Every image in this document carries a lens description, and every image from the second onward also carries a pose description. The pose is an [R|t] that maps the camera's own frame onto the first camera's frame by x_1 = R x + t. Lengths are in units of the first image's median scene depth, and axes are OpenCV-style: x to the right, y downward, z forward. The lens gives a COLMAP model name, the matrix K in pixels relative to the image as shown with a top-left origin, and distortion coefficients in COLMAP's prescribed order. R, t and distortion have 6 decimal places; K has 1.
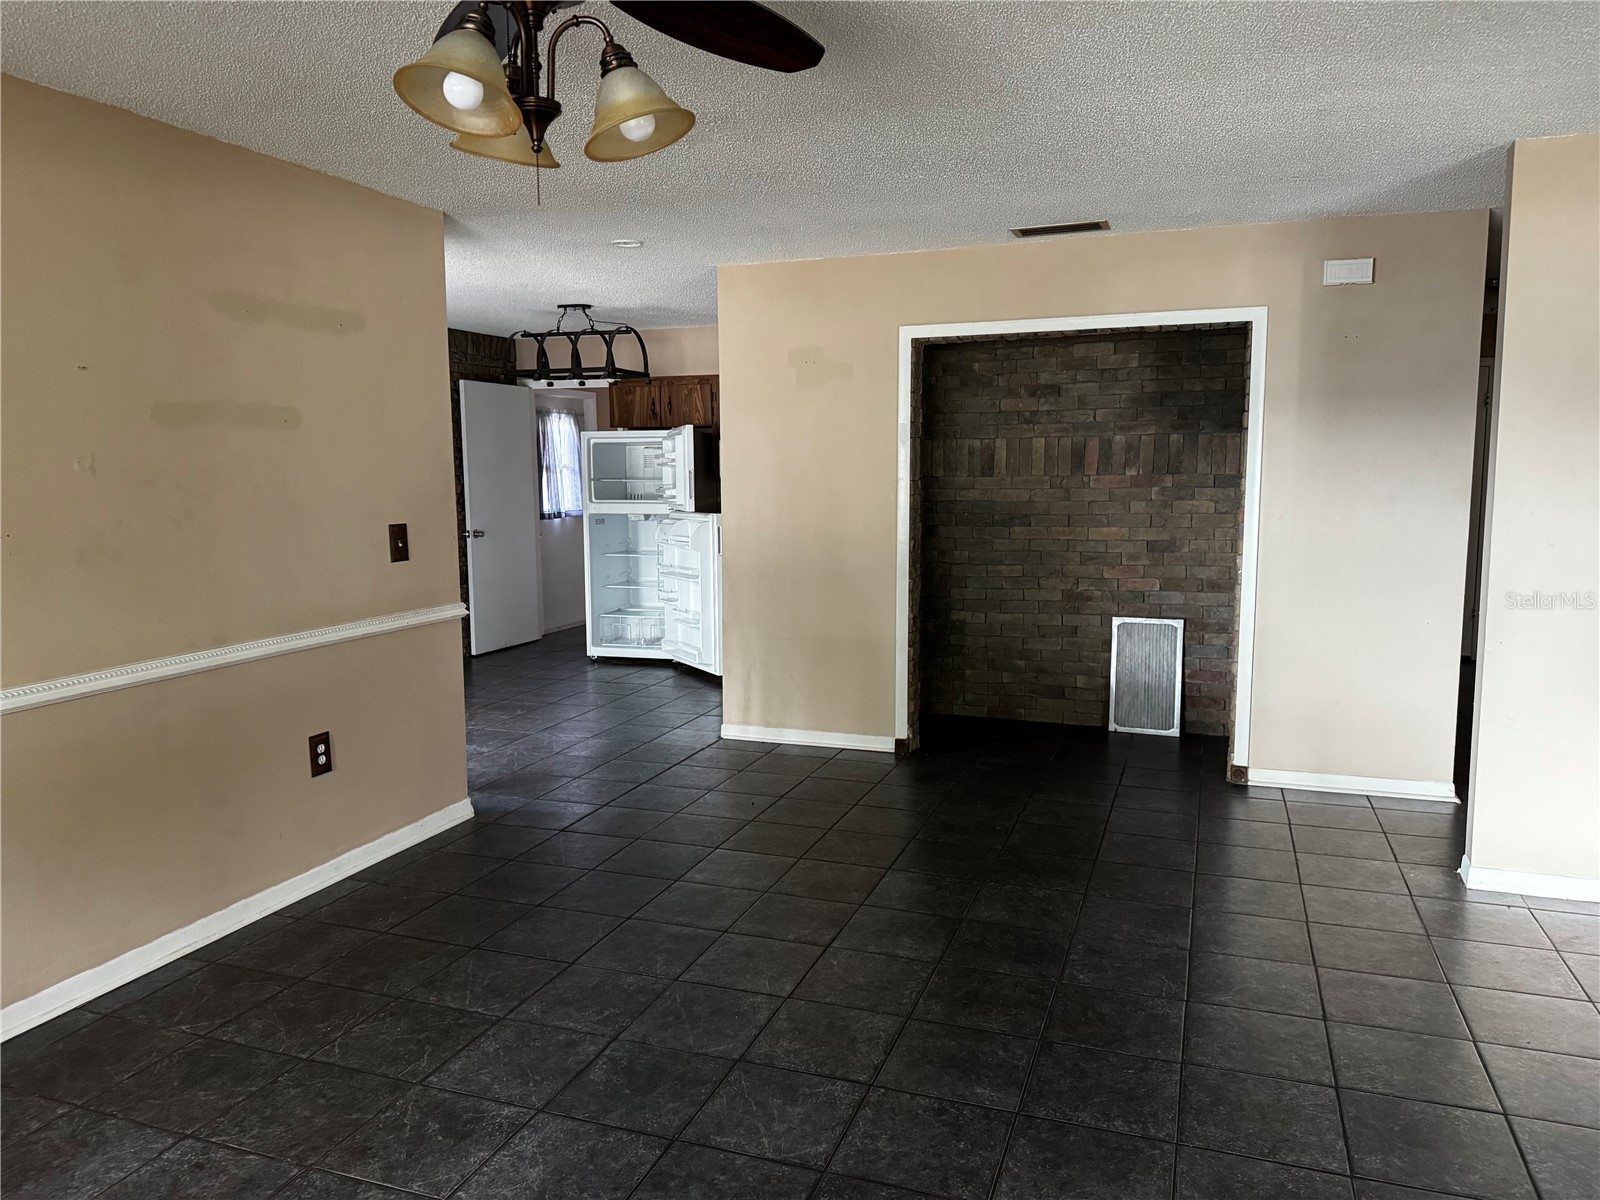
lens RADIAL K [[1112.9, 0, 800.1], [0, 1112.9, 593.6], [0, 0, 1]] dist [0.123745, -0.197011]
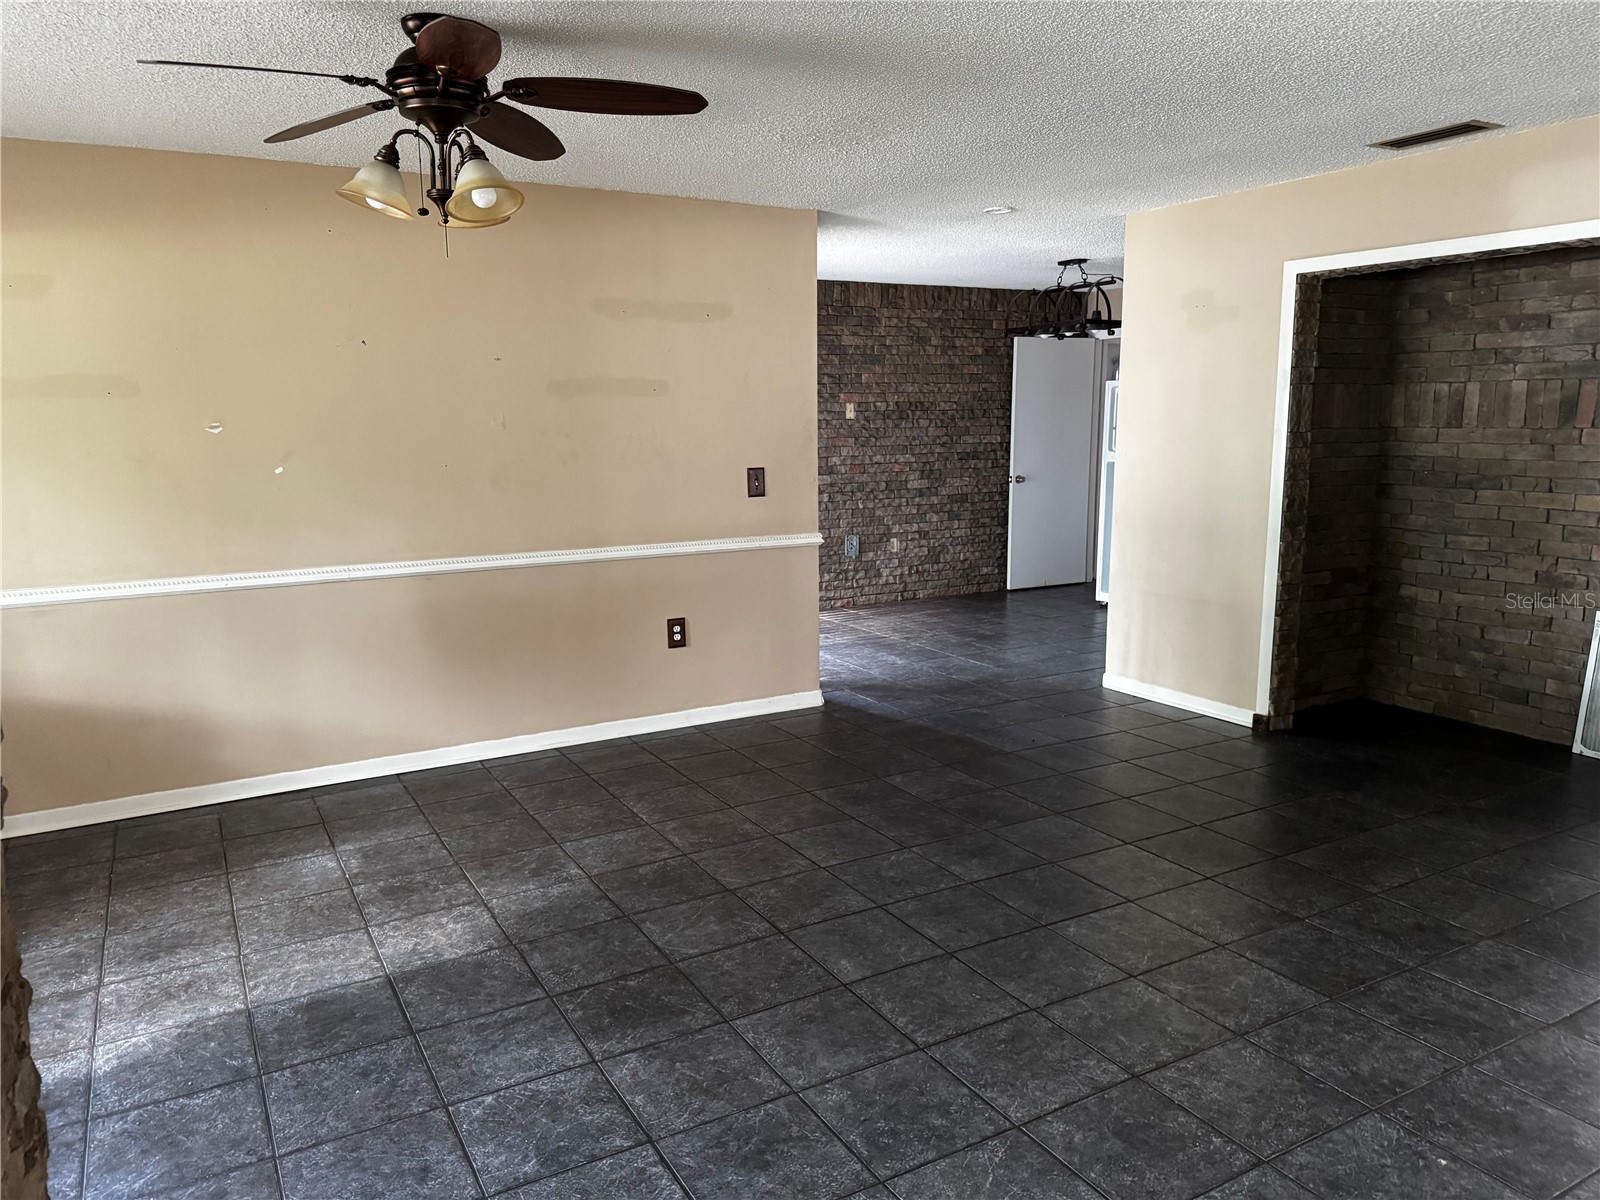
lens RADIAL K [[1101.5, 0, 794.9], [0, 1101.5, 602.9], [0, 0, 1]] dist [0.151651, -0.191375]
pose [[0.766275, 0.106925, -0.633553, 0.351589], [-0.070335, 0.994089, 0.082703, -0.010813], [0.638651, -0.018812, 0.769267, 0.034813]]
